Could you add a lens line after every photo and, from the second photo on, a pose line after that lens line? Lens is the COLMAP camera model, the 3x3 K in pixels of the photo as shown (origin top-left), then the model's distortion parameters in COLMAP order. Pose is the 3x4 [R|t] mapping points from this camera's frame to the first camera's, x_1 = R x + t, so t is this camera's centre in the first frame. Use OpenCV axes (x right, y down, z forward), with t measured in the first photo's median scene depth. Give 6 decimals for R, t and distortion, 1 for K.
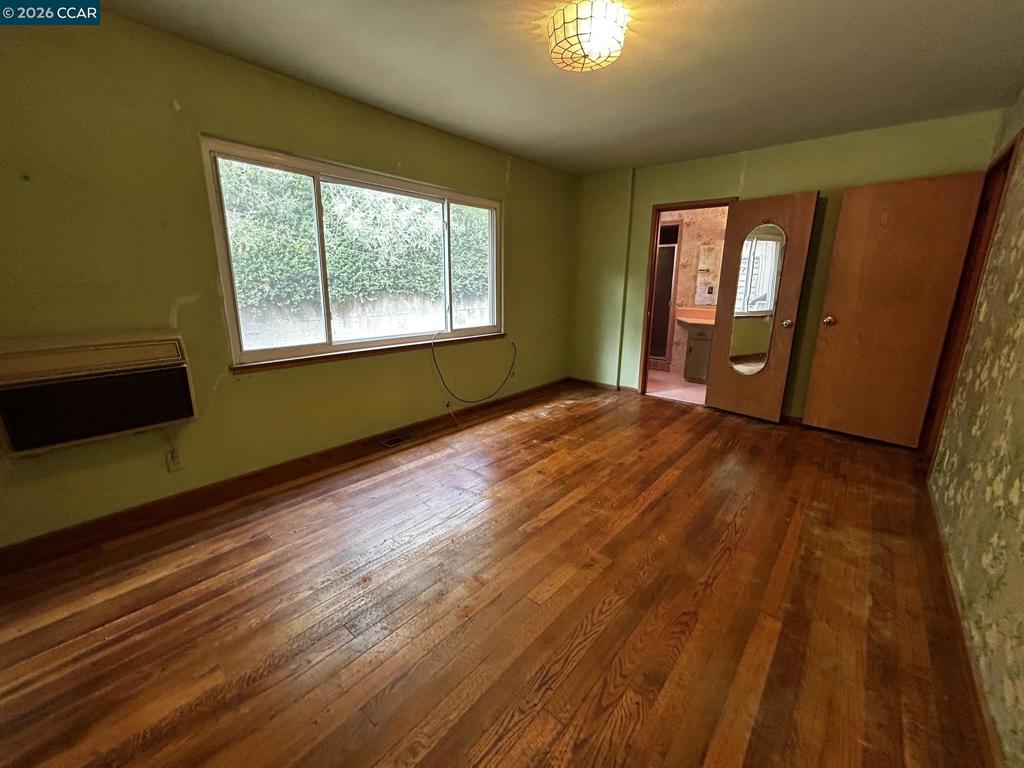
lens RADIAL K [[418.0, 0, 512.2], [0, 418.0, 382.9], [0, 0, 1]] dist [-0.002772, 0.001253]
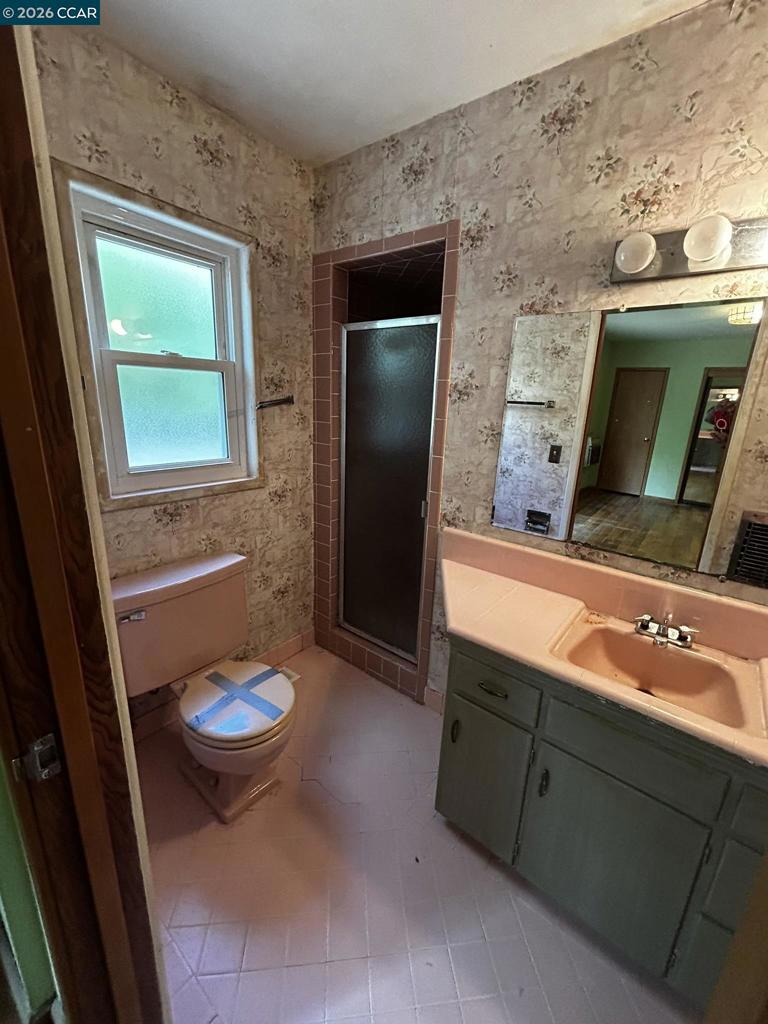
lens RADIAL K [[418.0, 0, 386.4], [0, 418.0, 510.8], [0, 0, 1]] dist [-0.002772, 0.001253]
pose [[0.998720, 0.028852, 0.041545, 0.355149], [-0.030016, 0.999166, 0.027686, -0.207017], [-0.040711, -0.028897, 0.998753, 0.721634]]
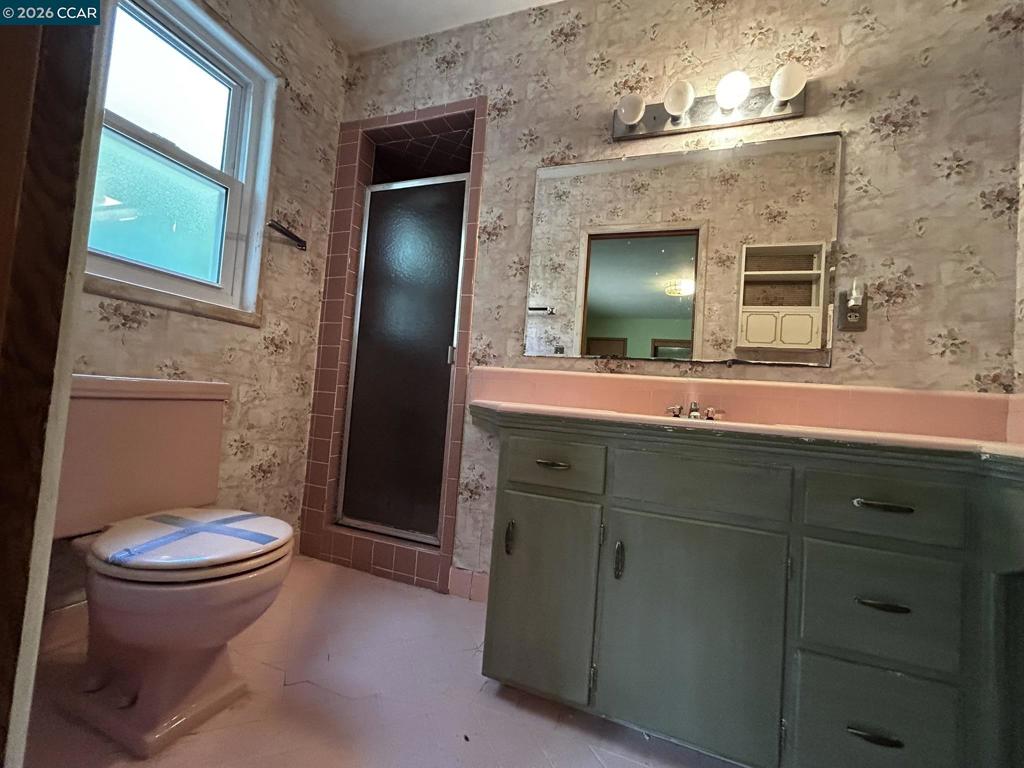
lens RADIAL K [[418.0, 0, 511.2], [0, 418.0, 383.5], [0, 0, 1]] dist [-0.002772, 0.001253]
pose [[0.933506, 0.084407, 0.348486, 0.332928], [0.011465, 0.964374, -0.264293, -0.093819], [-0.358379, 0.250714, 0.899281, 0.757306]]
